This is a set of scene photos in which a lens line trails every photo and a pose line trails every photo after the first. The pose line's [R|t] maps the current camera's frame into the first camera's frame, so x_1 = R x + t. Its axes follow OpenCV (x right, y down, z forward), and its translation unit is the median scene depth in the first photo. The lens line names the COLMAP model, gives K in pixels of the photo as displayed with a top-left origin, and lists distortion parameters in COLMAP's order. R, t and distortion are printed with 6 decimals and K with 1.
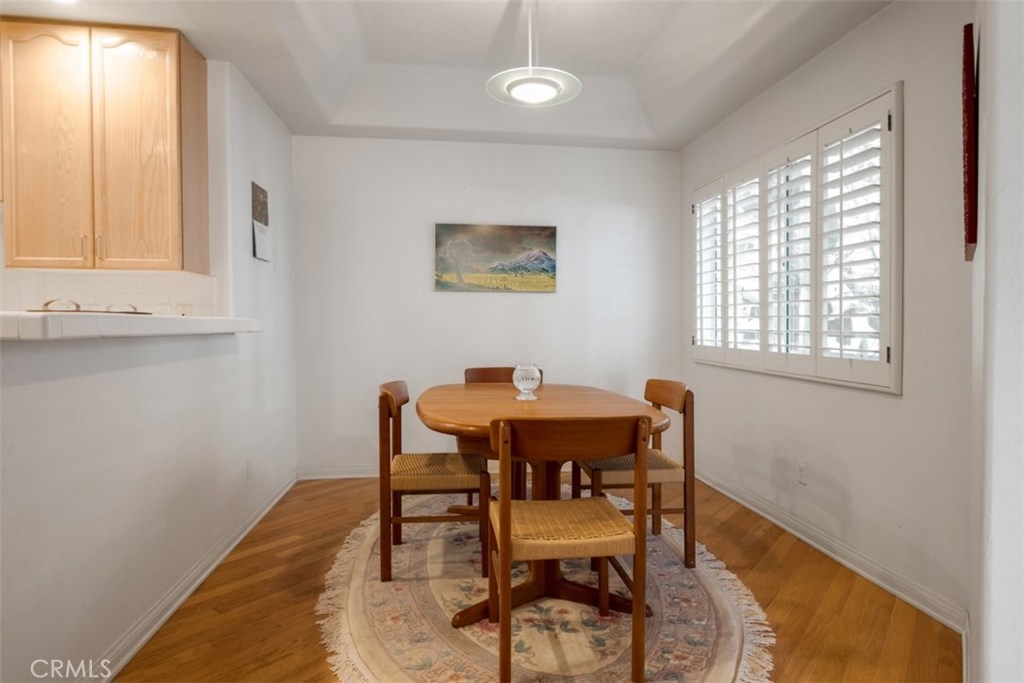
lens RADIAL K [[586.9, 0, 513.1], [0, 586.9, 332.7], [0, 0, 1]] dist [0.001986, 0.002431]
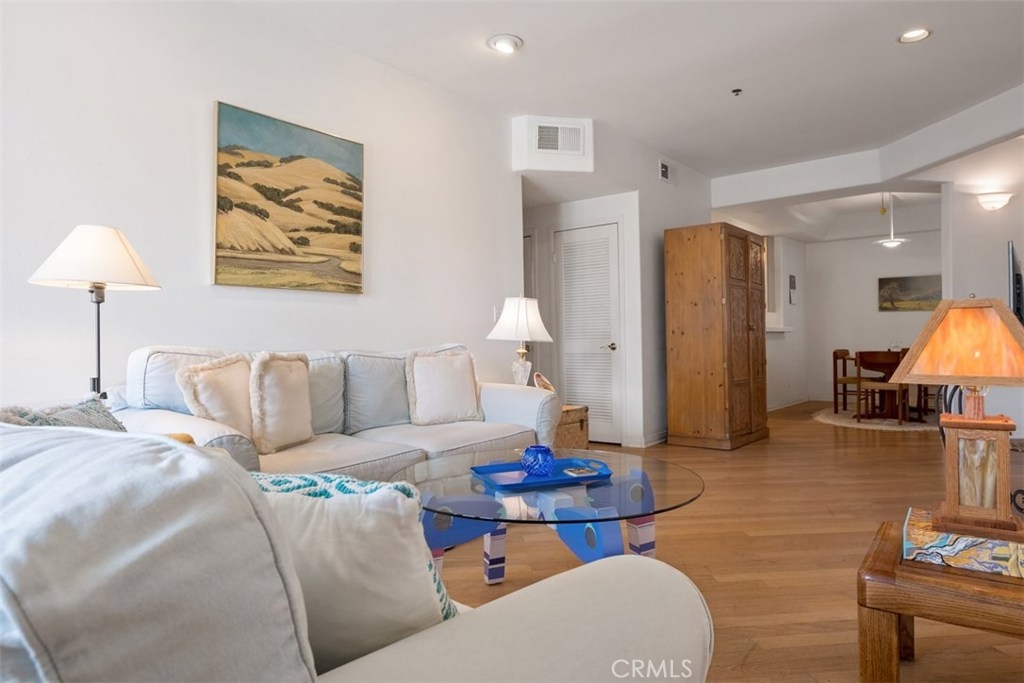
lens RADIAL K [[653.3, 0, 510.9], [0, 653.3, 339.8], [0, 0, 1]] dist [0.029045, 0.001486]
pose [[0.703889, -0.003669, -0.710300, 0.977879], [0.002402, 0.999993, -0.002785, 0.049315], [0.710306, 0.000254, 0.703893, -2.502039]]
